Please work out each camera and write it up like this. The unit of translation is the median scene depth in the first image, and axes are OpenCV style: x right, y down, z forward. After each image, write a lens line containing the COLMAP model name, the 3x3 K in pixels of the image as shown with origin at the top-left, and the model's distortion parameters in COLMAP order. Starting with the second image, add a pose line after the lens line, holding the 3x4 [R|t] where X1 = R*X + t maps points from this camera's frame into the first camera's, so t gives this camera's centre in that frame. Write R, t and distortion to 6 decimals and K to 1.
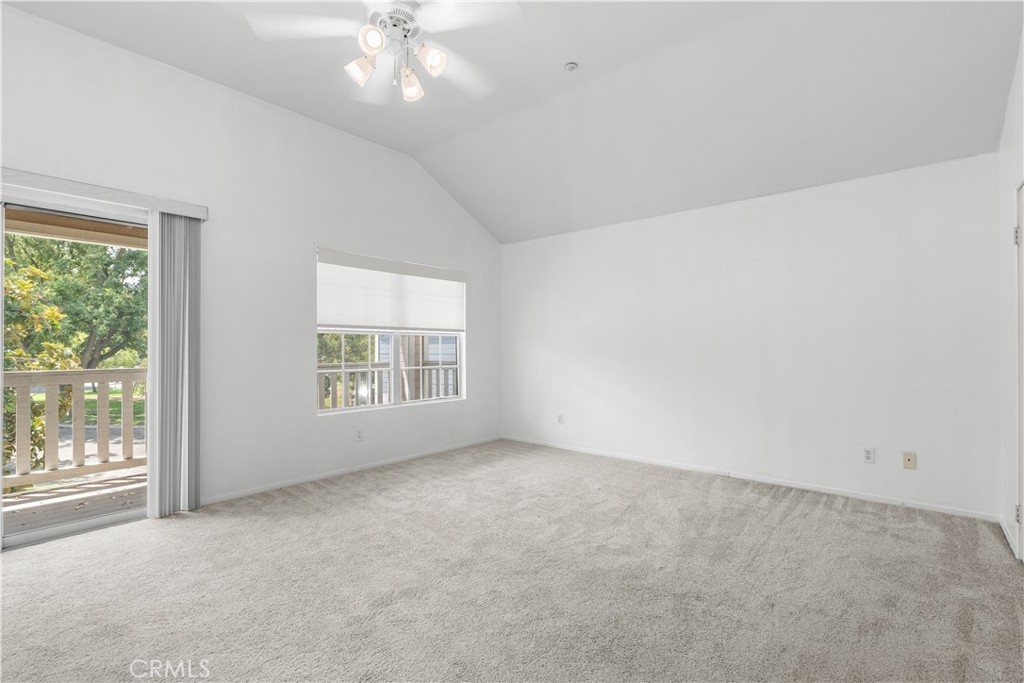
lens RADIAL K [[465.8, 0, 516.8], [0, 465.8, 342.8], [0, 0, 1]] dist [0.001517, 0.000019]
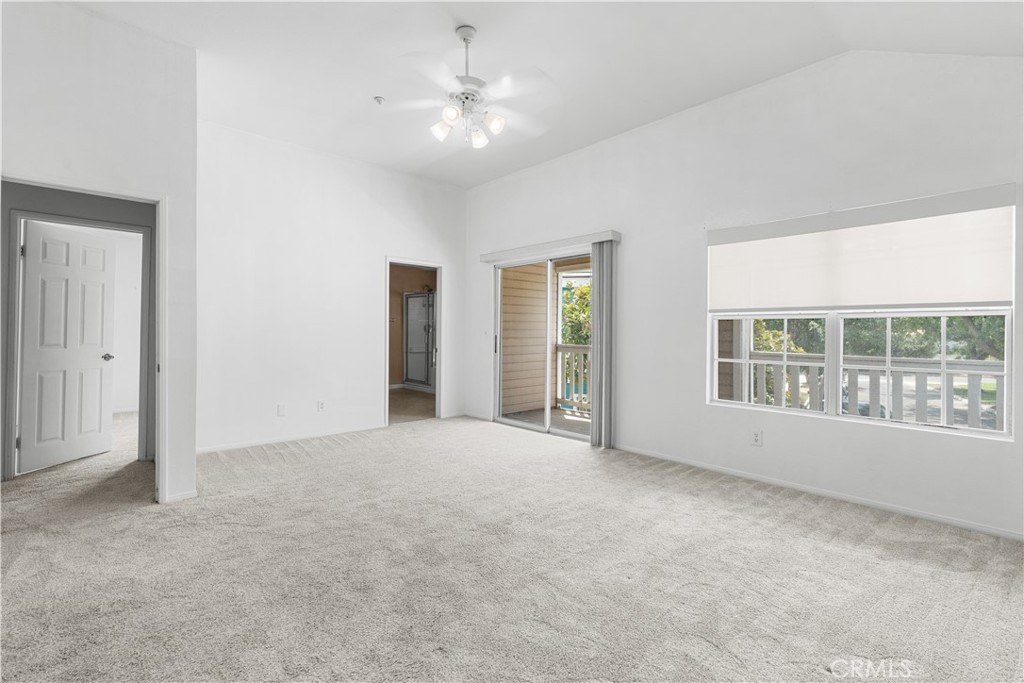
lens RADIAL K [[465.8, 0, 514.9], [0, 465.8, 333.0], [0, 0, 1]] dist [0.001517, 0.000019]
pose [[-0.114843, 0.001127, -0.993383, 0.605934], [-0.000236, 0.999999, 0.001162, 0.006929], [0.993384, 0.000368, -0.114842, 0.730155]]
